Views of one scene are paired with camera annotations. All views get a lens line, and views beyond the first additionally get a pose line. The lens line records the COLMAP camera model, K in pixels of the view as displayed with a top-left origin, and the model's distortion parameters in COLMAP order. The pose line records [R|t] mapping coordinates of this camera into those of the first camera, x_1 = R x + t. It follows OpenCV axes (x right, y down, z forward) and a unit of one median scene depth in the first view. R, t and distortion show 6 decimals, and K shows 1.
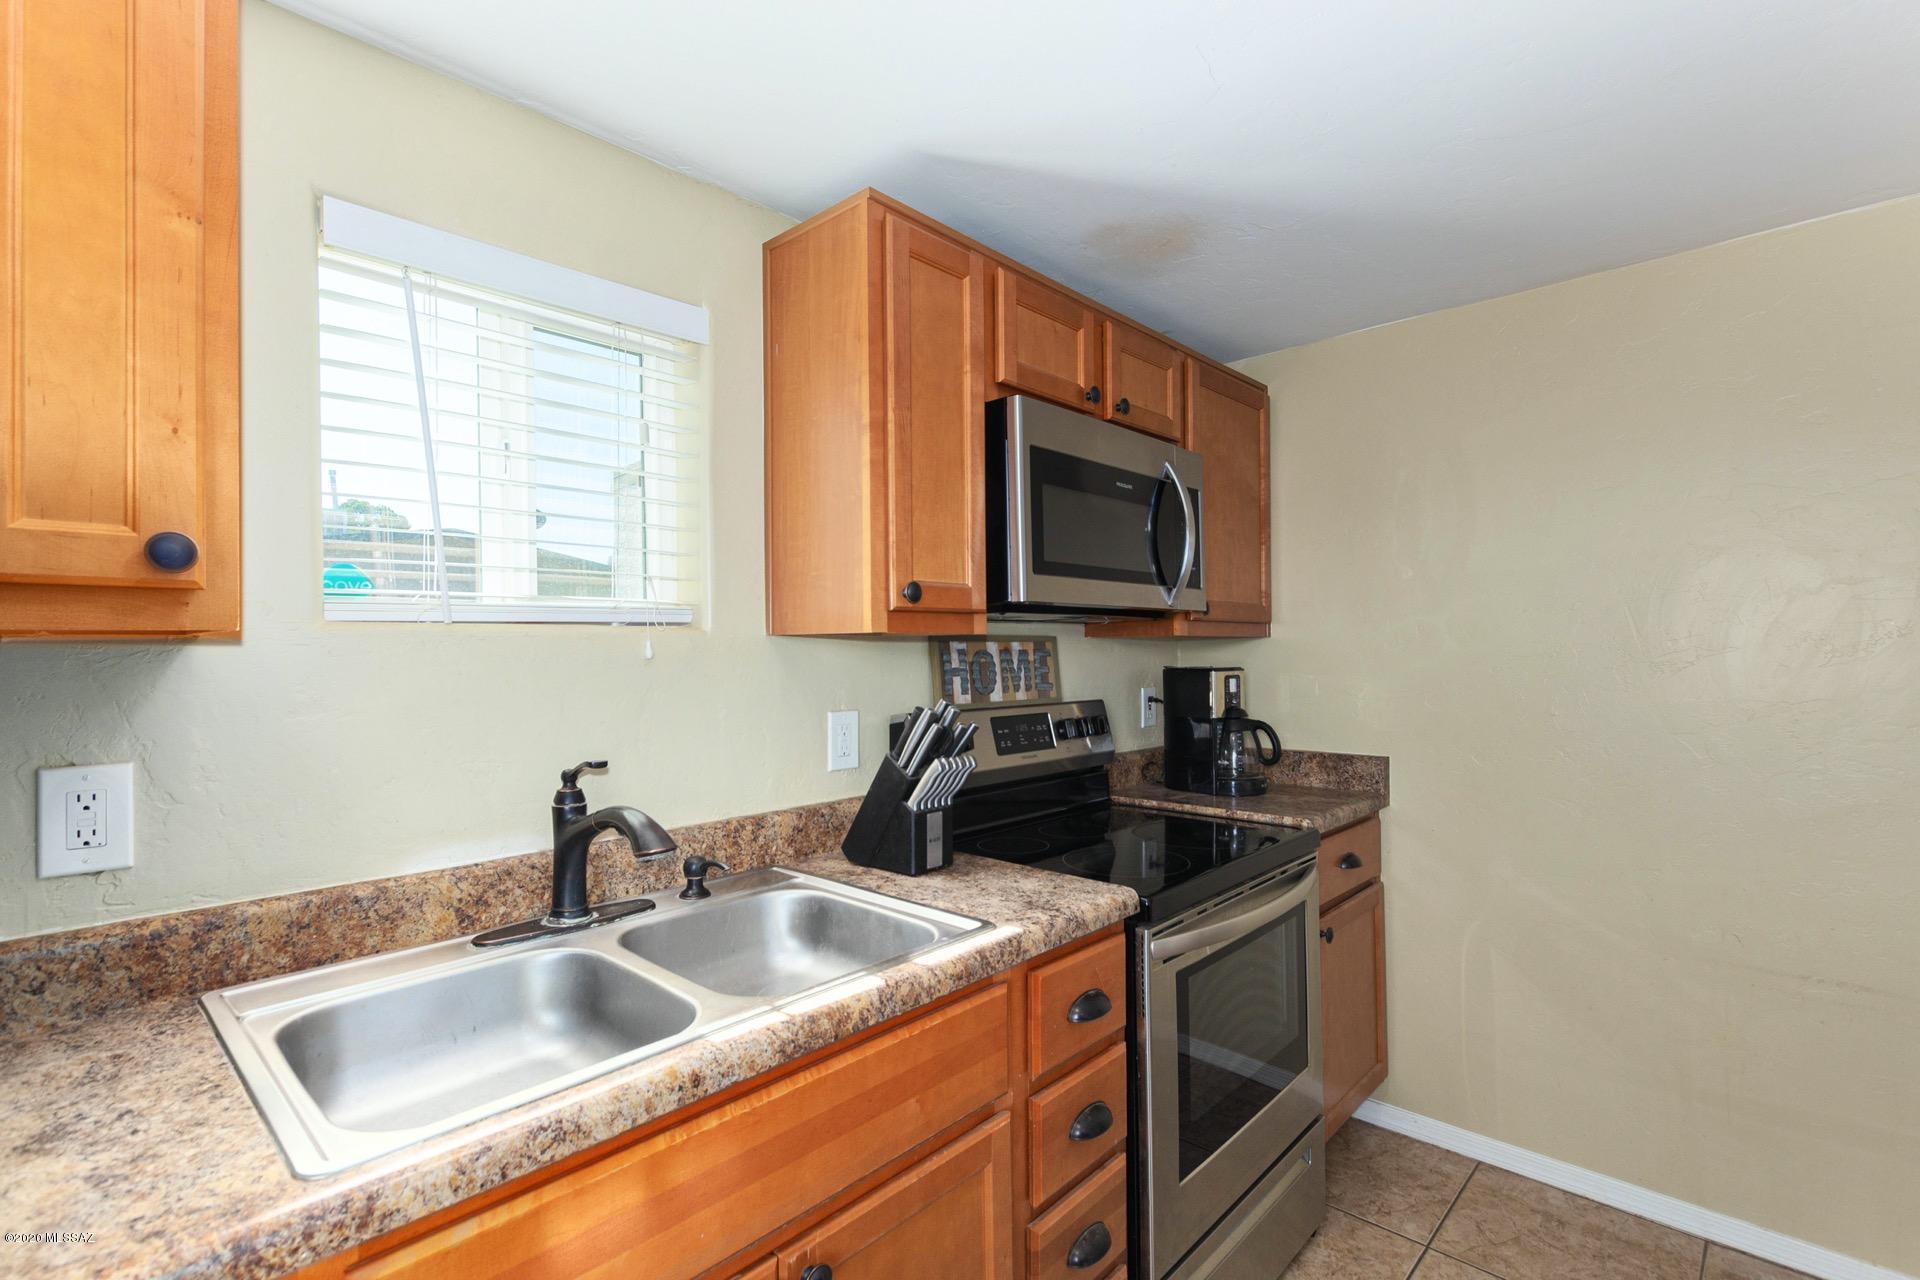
lens RADIAL K [[876.7, 0, 960.0], [0, 876.7, 639.3], [0, 0, 1]] dist [0.000014, -0.001420]
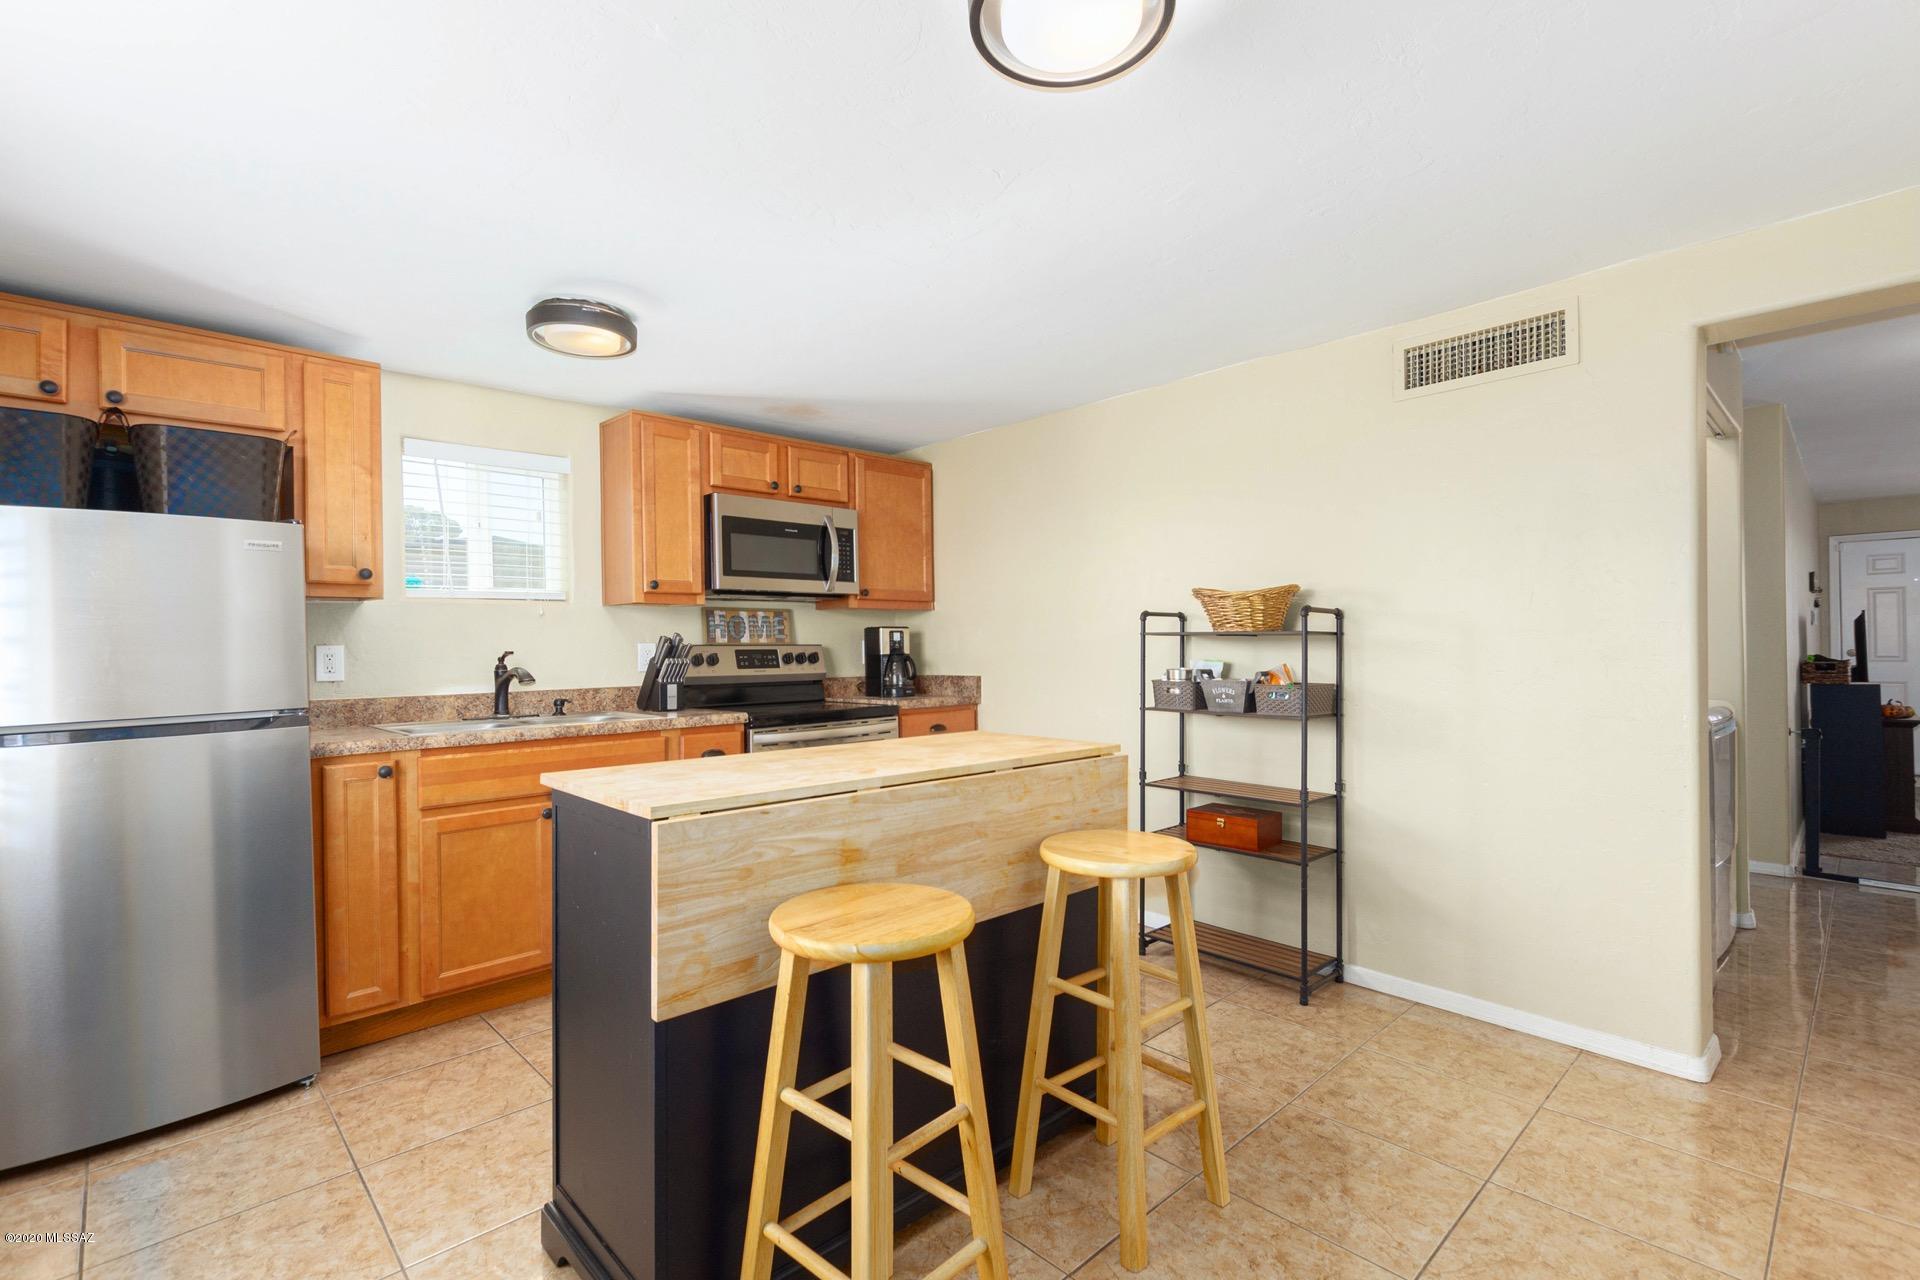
lens RADIAL K [[876.7, 0, 960.1], [0, 876.7, 640.6], [0, 0, 1]] dist [0.000014, -0.001420]
pose [[0.998548, -0.005778, -0.053549, 0.763163], [0.006003, 0.999974, 0.004034, 0.077502], [0.053525, -0.004350, 0.998557, -1.092310]]
